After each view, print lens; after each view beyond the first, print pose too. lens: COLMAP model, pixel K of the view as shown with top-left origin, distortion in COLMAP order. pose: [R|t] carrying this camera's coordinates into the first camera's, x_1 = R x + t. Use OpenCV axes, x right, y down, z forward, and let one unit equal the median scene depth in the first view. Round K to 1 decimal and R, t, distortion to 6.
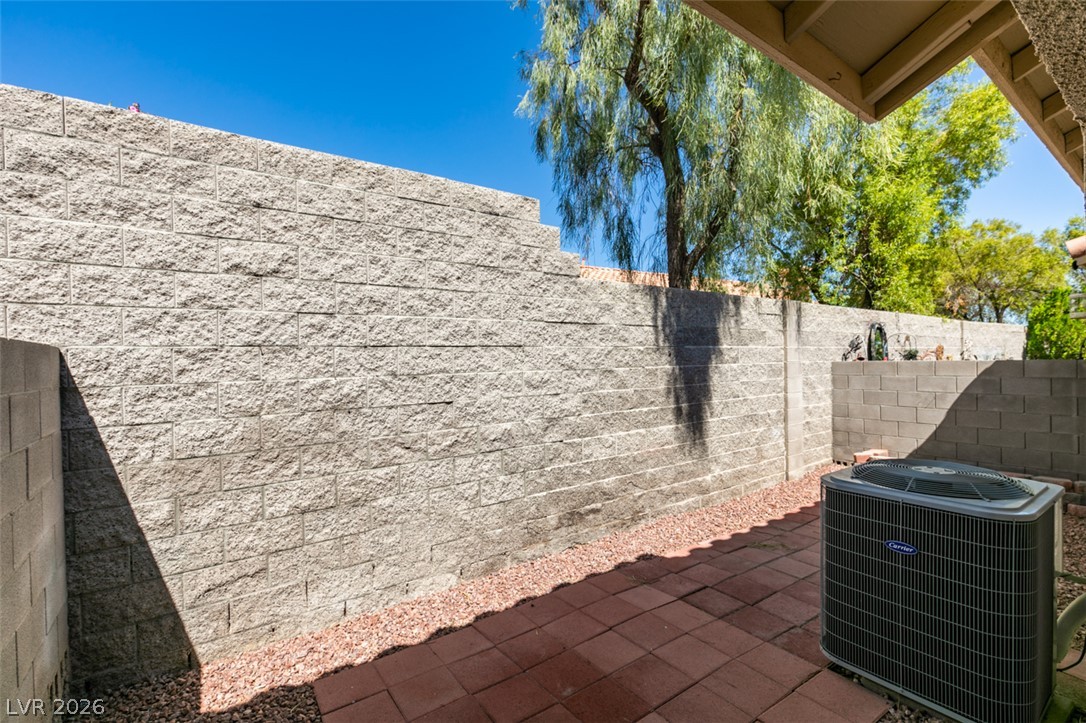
lens RADIAL K [[485.2, 0, 540.9], [0, 485.2, 366.0], [0, 0, 1]] dist [-0.001928, -0.000319]
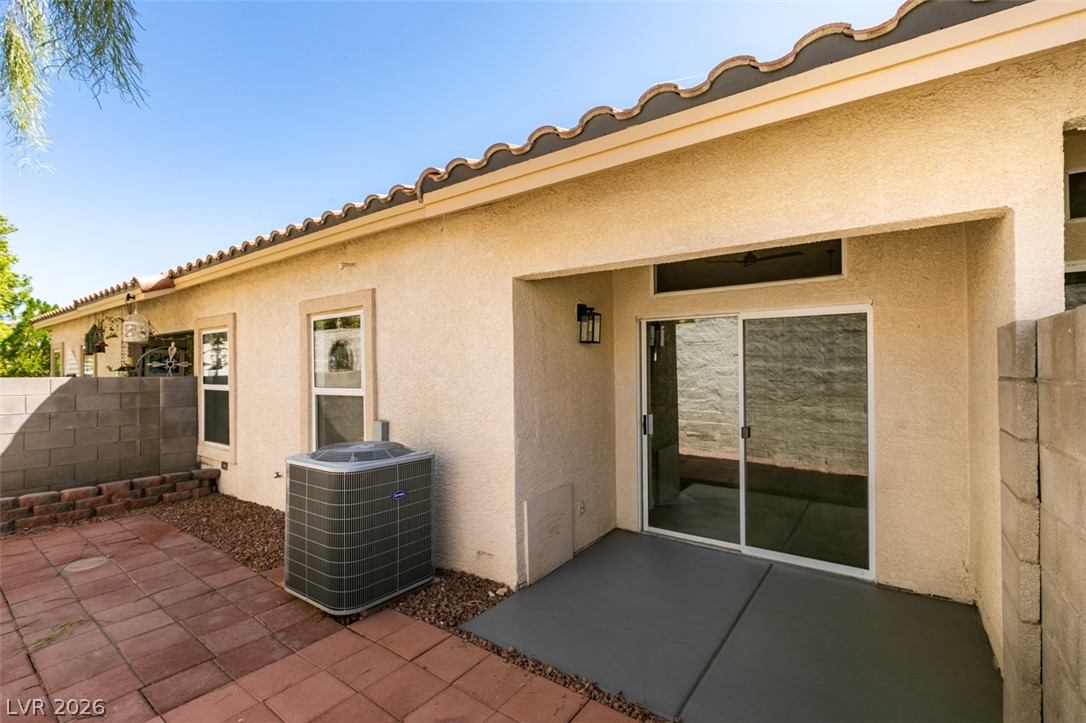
lens RADIAL K [[485.2, 0, 540.9], [0, 485.2, 366.0], [0, 0, 1]] dist [-0.001928, -0.000319]
pose [[-0.316711, 0.029312, 0.948069, -0.445496], [0.020860, 0.999496, -0.023933, 0.012369], [-0.948293, 0.012197, -0.317163, 0.568026]]
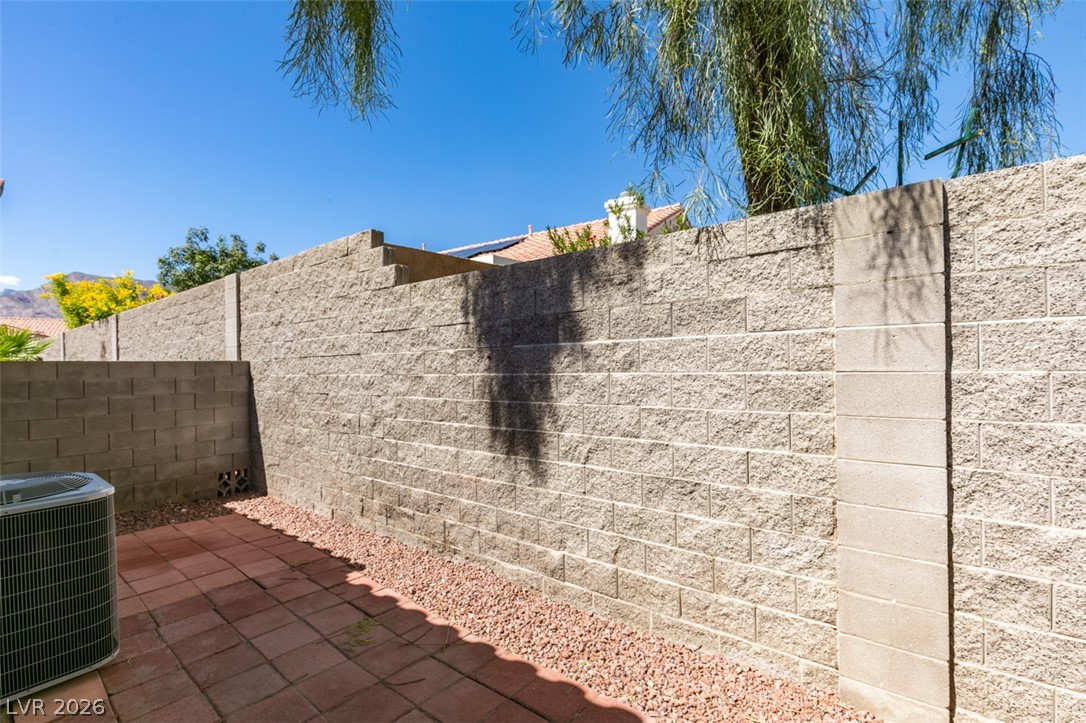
lens RADIAL K [[484.2, 0, 540.5], [0, 484.2, 364.3], [0, 0, 1]] dist [-0.000033, -0.000348]
pose [[0.269197, 0.011489, -0.963017, 1.262903], [0.002429, 0.999918, 0.012608, -0.029404], [0.963082, -0.005734, 0.269147, 1.098395]]
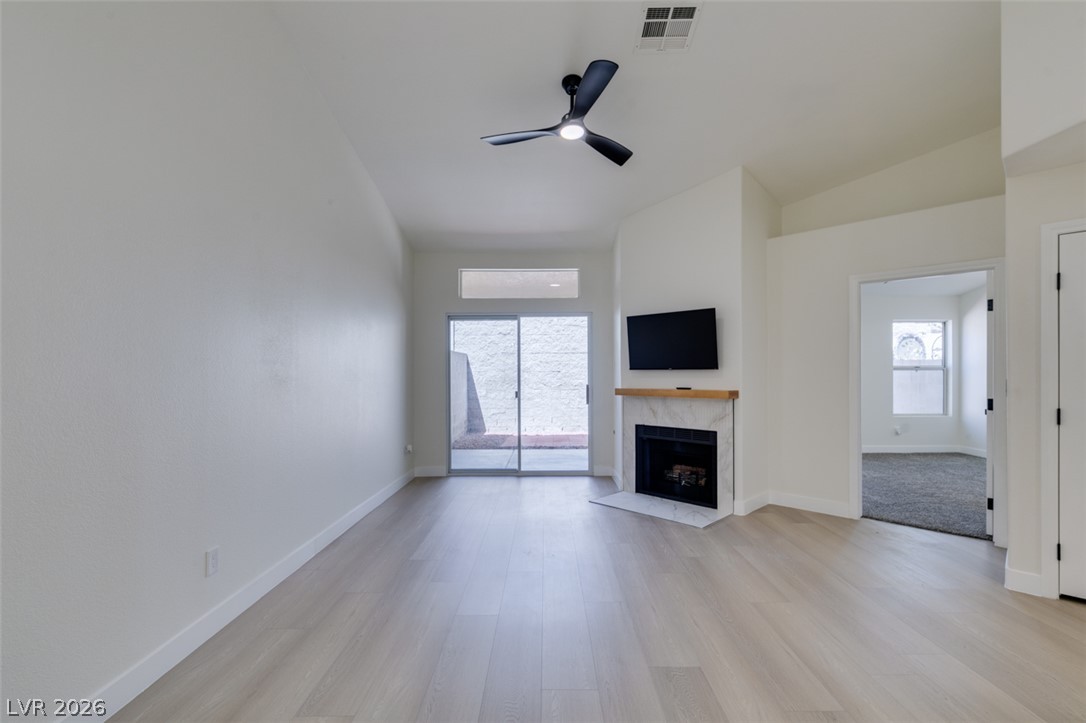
lens RADIAL K [[485.5, 0, 543.3], [0, 485.5, 374.8], [0, 0, 1]] dist [-0.002052, -0.000705]
pose [[0.808713, 0.019103, -0.587894, 1.351680], [-0.016992, 0.999814, 0.009113, 0.062354], [0.587958, 0.002620, 0.808887, -1.350111]]
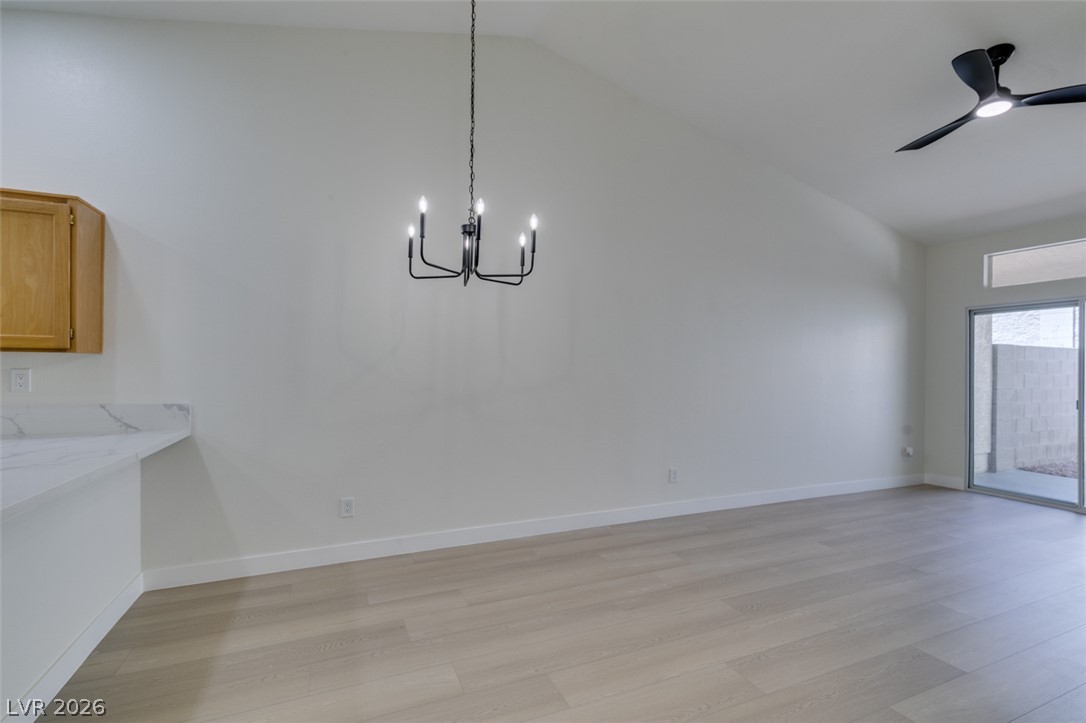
lens RADIAL K [[488.6, 0, 542.2], [0, 488.6, 368.0], [0, 0, 1]] dist [0.001201, -0.000128]
pose [[-0.215836, 0.012646, -0.976348, 1.799287], [-0.014219, 0.999769, 0.016092, 0.052346], [0.976326, 0.017356, -0.215607, -1.158516]]
